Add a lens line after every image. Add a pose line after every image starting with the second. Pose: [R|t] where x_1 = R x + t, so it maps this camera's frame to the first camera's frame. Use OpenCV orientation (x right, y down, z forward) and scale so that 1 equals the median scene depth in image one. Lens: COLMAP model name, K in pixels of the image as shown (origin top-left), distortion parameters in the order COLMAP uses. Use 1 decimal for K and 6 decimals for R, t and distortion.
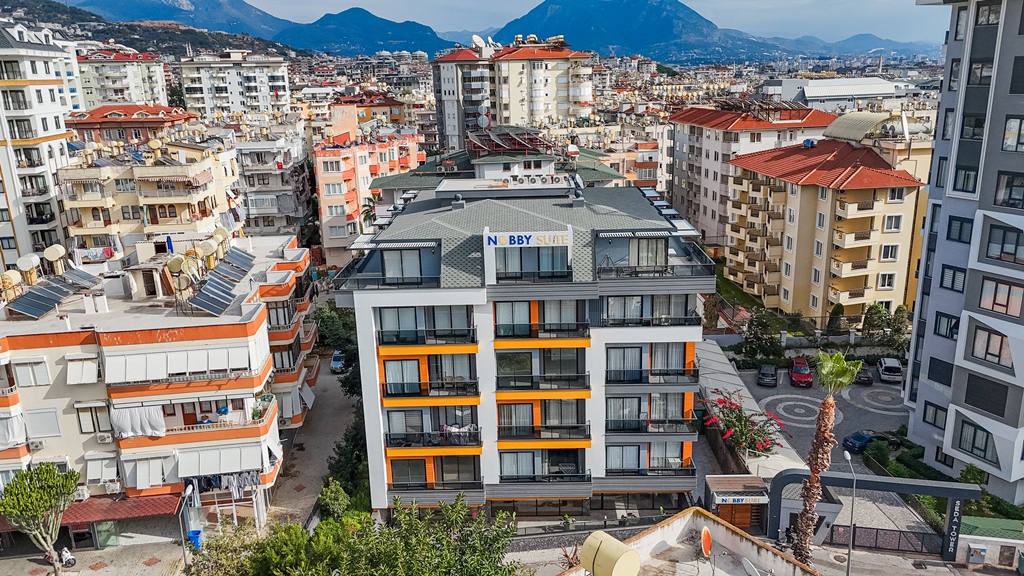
lens RADIAL K [[741.1, 0, 515.3], [0, 741.1, 282.5], [0, 0, 1]] dist [0.056326, -0.035543]
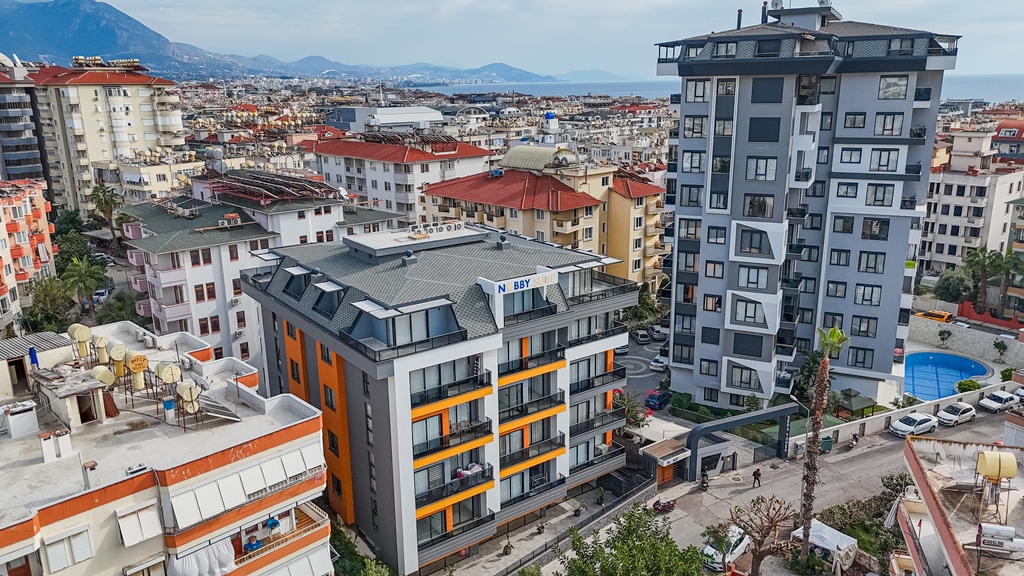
lens RADIAL K [[741.1, 0, 506.5], [0, 741.1, 286.6], [0, 0, 1]] dist [0.056326, -0.035543]
pose [[0.795388, -0.143018, 0.588985, -0.592999], [0.153409, 0.987623, 0.032647, -0.083354], [-0.586364, 0.064388, 0.807484, 0.097232]]
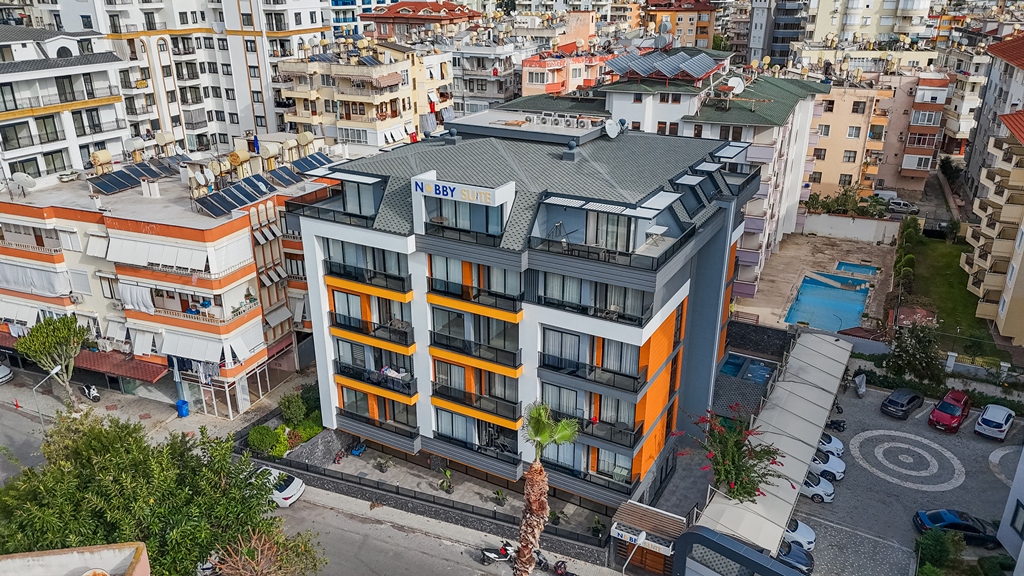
lens RADIAL K [[741.1, 0, 519.7], [0, 741.1, 288.5], [0, 0, 1]] dist [0.056326, -0.035543]
pose [[0.886103, 0.205486, -0.415449, 0.426613], [-0.149999, 0.975251, 0.162439, -0.089702], [0.438546, -0.081620, 0.894995, 0.201060]]
